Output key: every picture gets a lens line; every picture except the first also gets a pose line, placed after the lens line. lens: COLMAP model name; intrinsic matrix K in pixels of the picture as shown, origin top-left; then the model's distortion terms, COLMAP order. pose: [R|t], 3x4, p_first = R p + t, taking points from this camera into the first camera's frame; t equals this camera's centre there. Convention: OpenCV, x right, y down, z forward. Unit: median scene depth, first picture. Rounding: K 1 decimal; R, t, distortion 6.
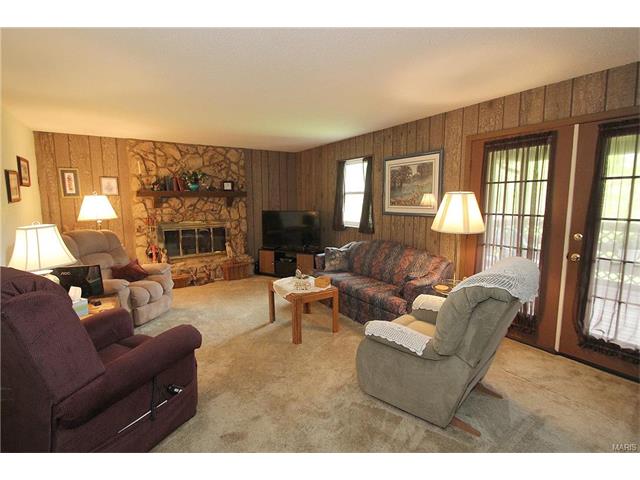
lens RADIAL K [[298.6, 0, 317.8], [0, 298.6, 237.4], [0, 0, 1]] dist [0.004207, -0.001749]
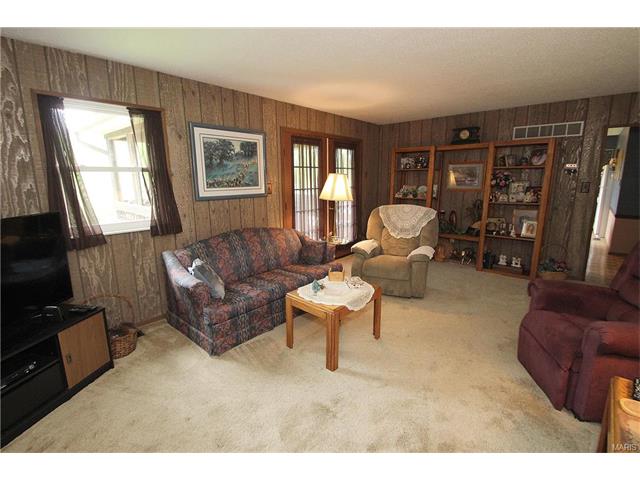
lens RADIAL K [[298.6, 0, 319.7], [0, 298.6, 237.5], [0, 0, 1]] dist [0.004207, -0.001749]
pose [[-0.256983, -0.186286, 0.948292, -0.359850], [0.131735, 0.965334, 0.225334, -0.073282], [-0.957395, 0.182830, -0.223534, 0.563197]]
